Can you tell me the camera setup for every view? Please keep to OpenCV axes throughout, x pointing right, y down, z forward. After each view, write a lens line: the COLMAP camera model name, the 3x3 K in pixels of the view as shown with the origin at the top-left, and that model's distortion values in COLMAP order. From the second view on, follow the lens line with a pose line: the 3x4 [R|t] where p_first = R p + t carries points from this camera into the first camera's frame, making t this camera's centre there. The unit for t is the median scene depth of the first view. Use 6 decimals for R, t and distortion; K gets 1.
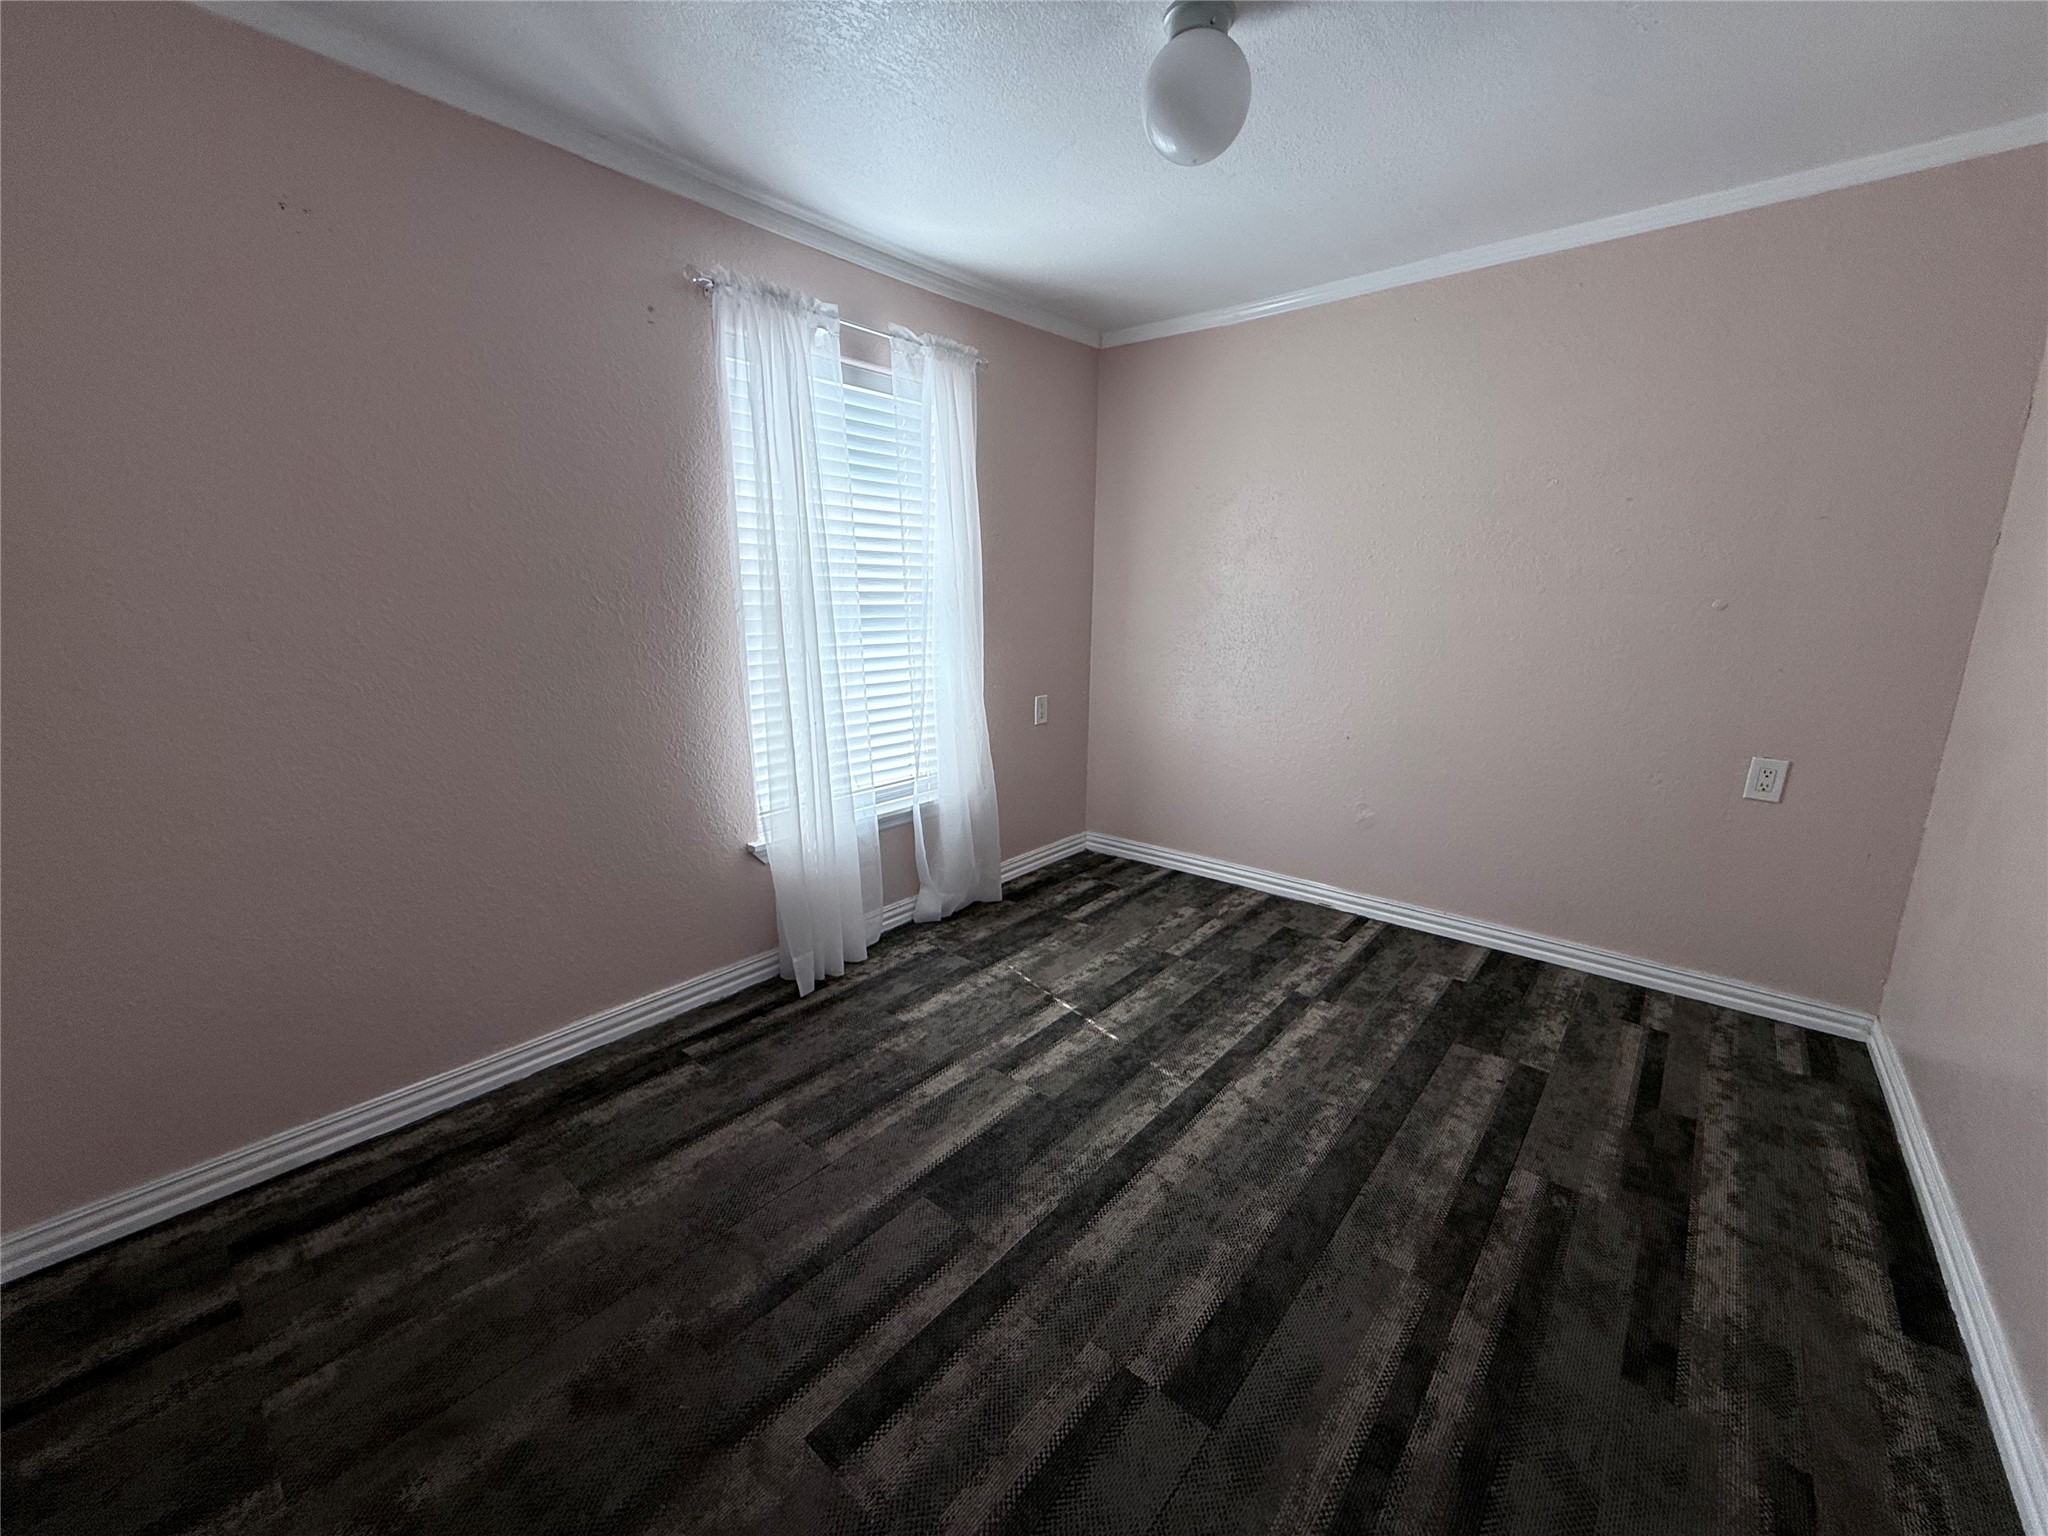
lens RADIAL K [[815.2, 0, 1026.7], [0, 815.2, 774.2], [0, 0, 1]] dist [0.003841, 0.000052]
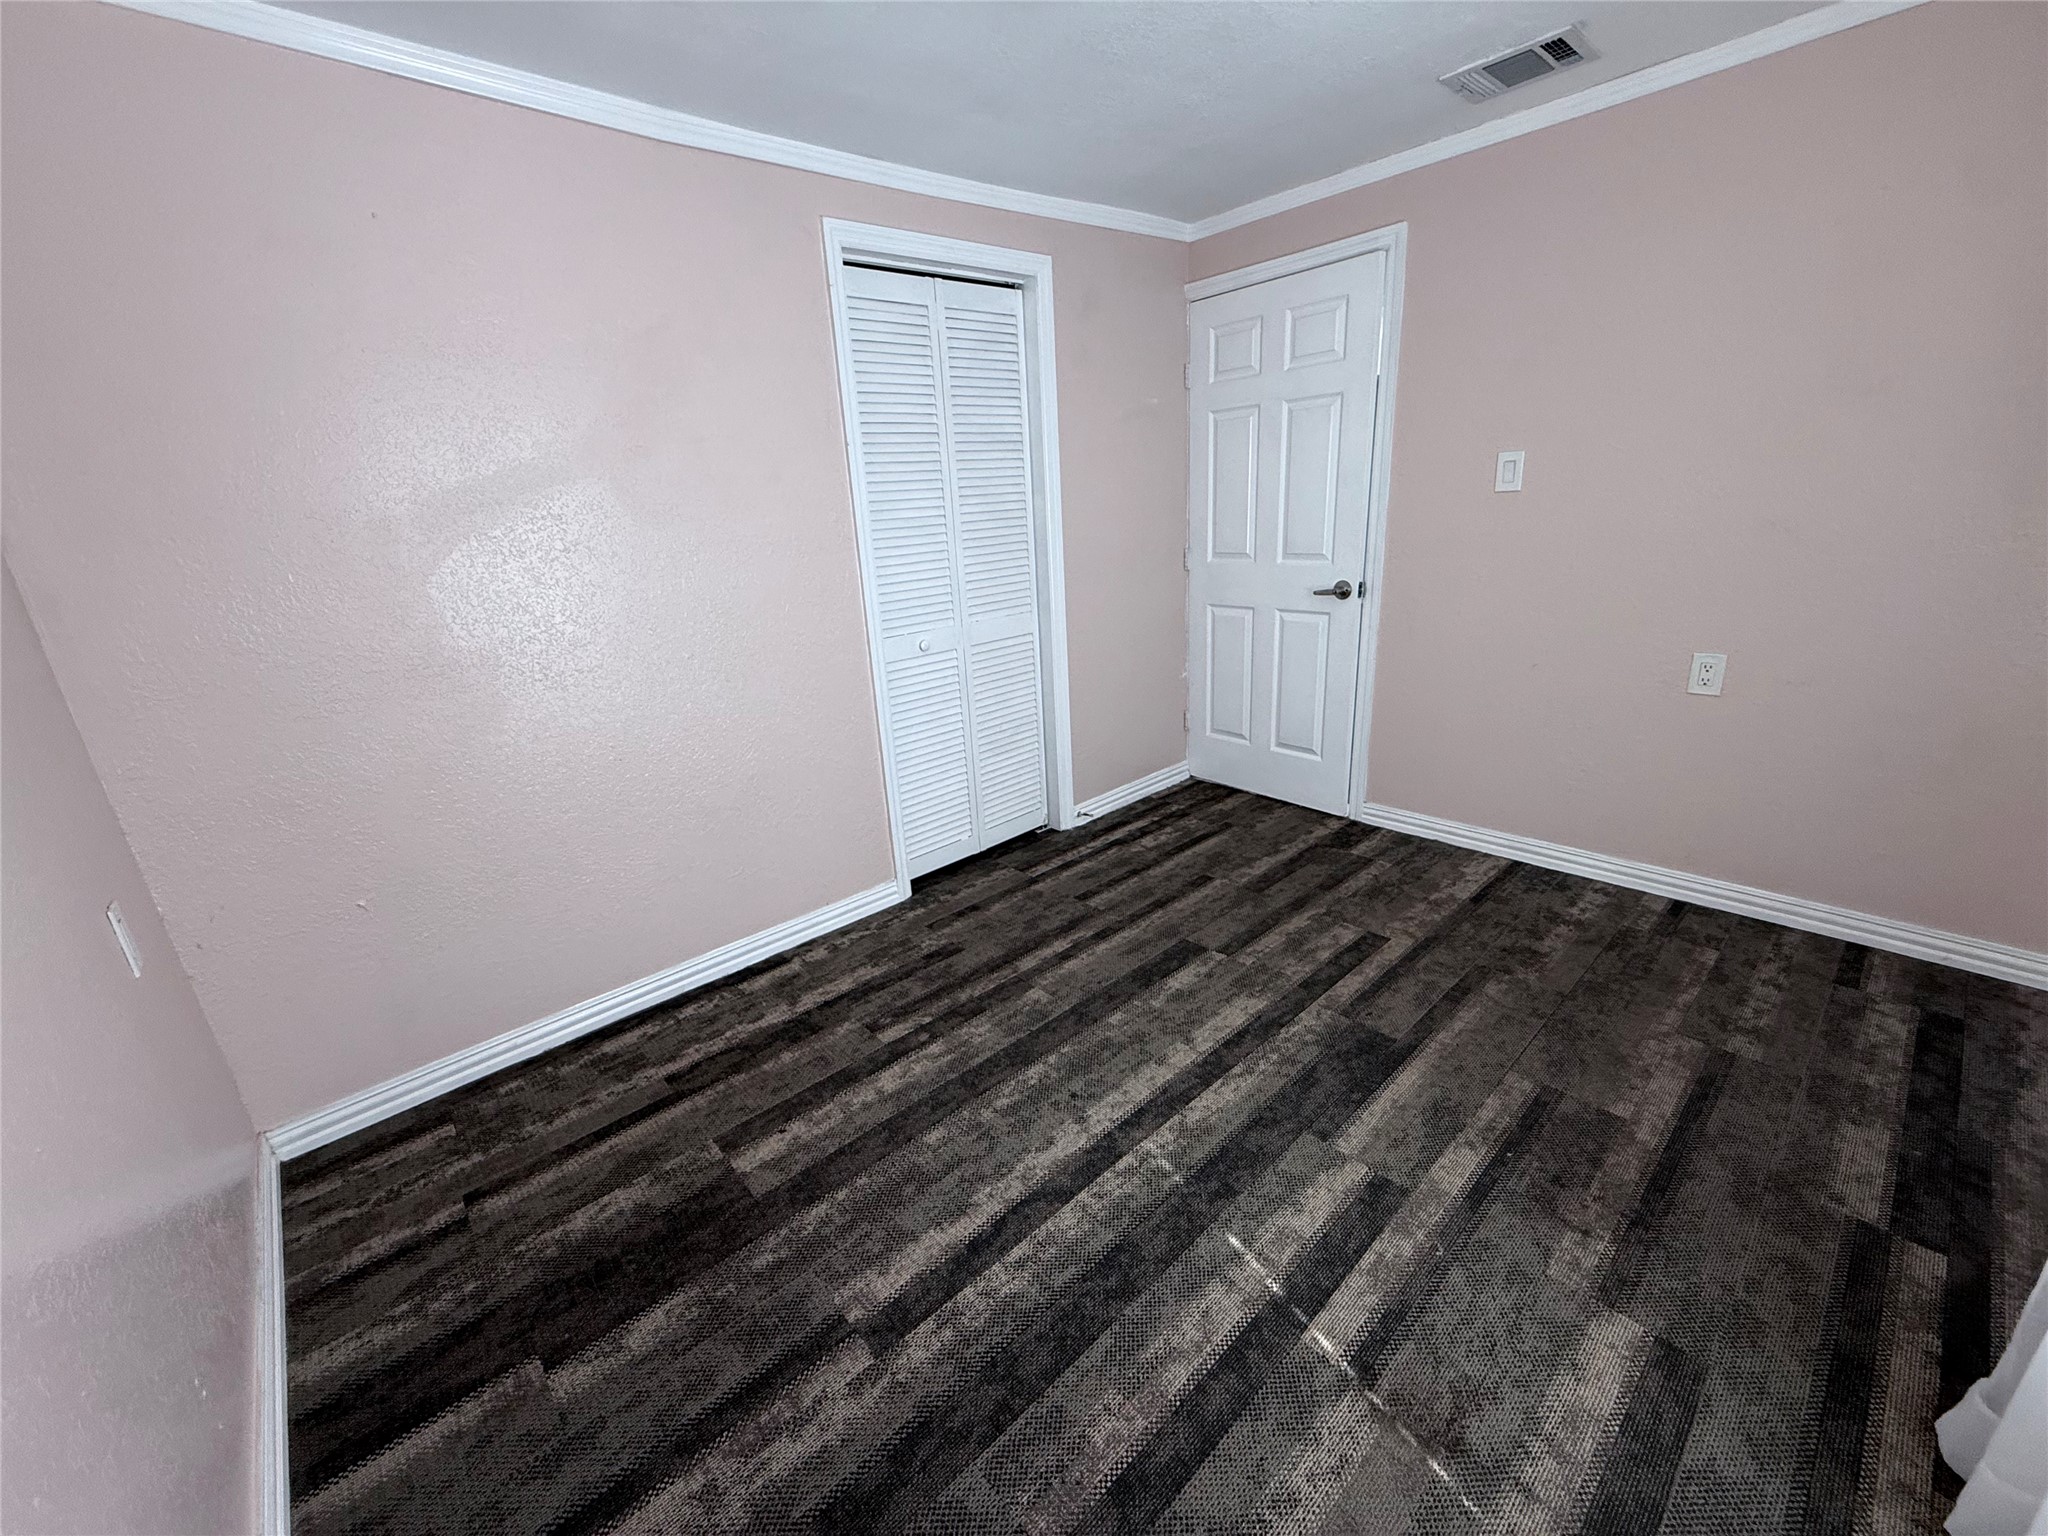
lens RADIAL K [[815.2, 0, 1022.2], [0, 815.2, 772.2], [0, 0, 1]] dist [0.003841, 0.000052]
pose [[-0.988589, 0.010935, 0.150241, 0.203443], [0.087823, 0.852164, 0.515852, -0.414087], [-0.122390, 0.523160, -0.843401, 1.629262]]
